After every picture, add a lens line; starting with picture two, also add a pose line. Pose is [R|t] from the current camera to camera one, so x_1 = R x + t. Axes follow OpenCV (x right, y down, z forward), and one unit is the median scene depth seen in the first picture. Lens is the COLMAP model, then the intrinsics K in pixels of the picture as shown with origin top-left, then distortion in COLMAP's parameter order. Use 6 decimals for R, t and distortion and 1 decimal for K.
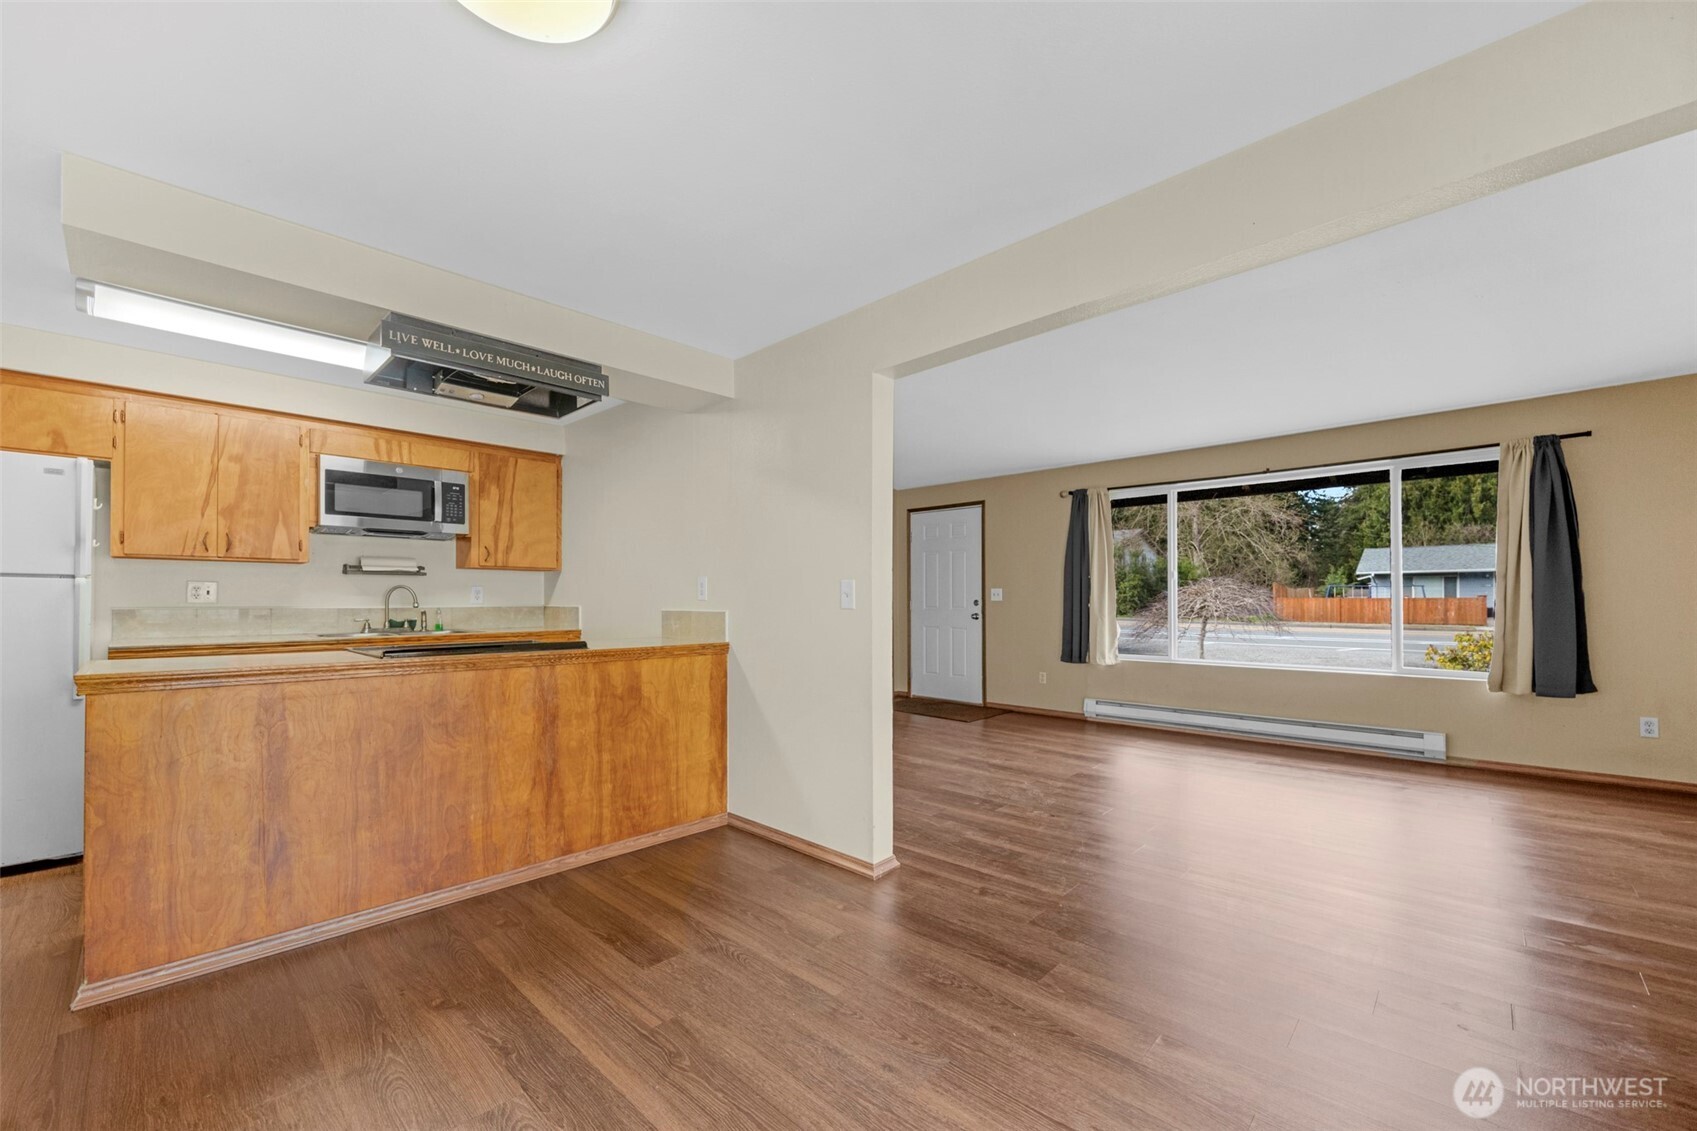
lens RADIAL K [[674.5, 0, 873.3], [0, 674.5, 608.0], [0, 0, 1]] dist [-0.009381, 0.002298]
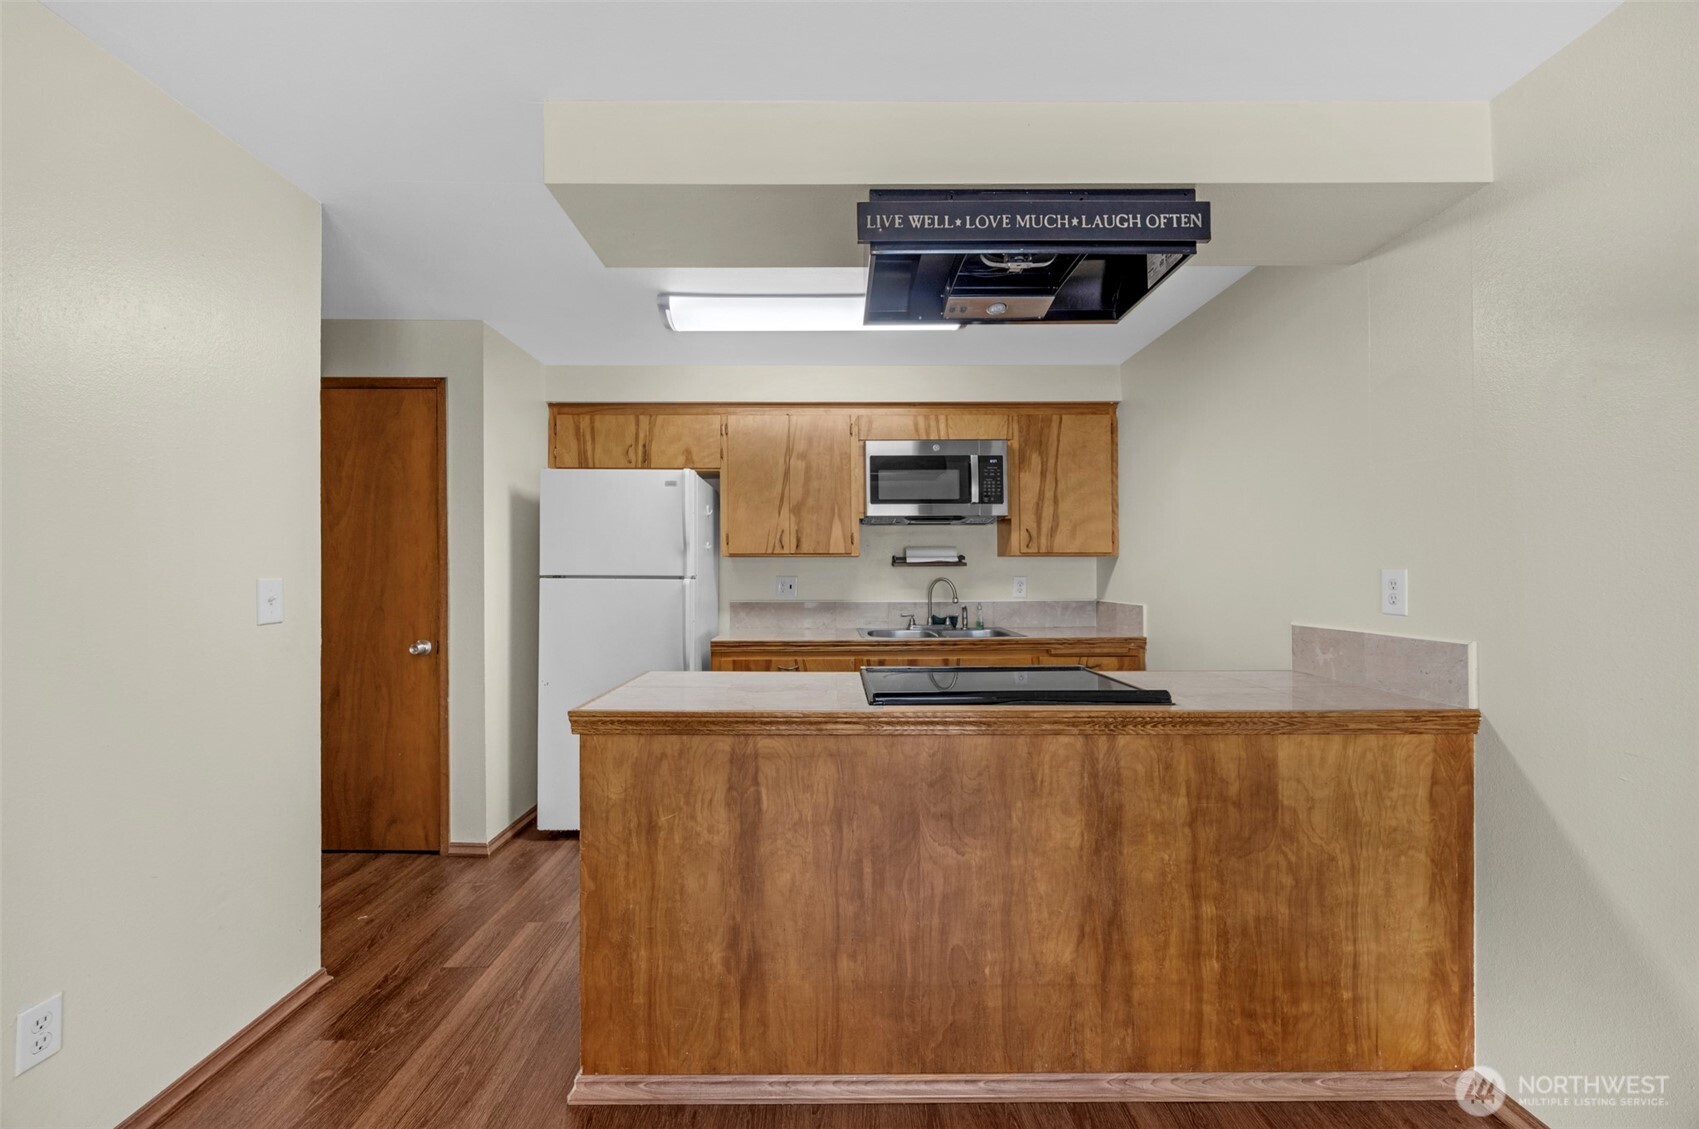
lens RADIAL K [[675.3, 0, 845.6], [0, 675.3, 556.5], [0, 0, 1]] dist [-0.009381, 0.002298]
pose [[0.688973, -0.022023, -0.724453, -0.200282], [-0.003837, 0.999413, -0.034031, -0.043021], [0.724777, 0.026226, 0.688484, 0.408864]]
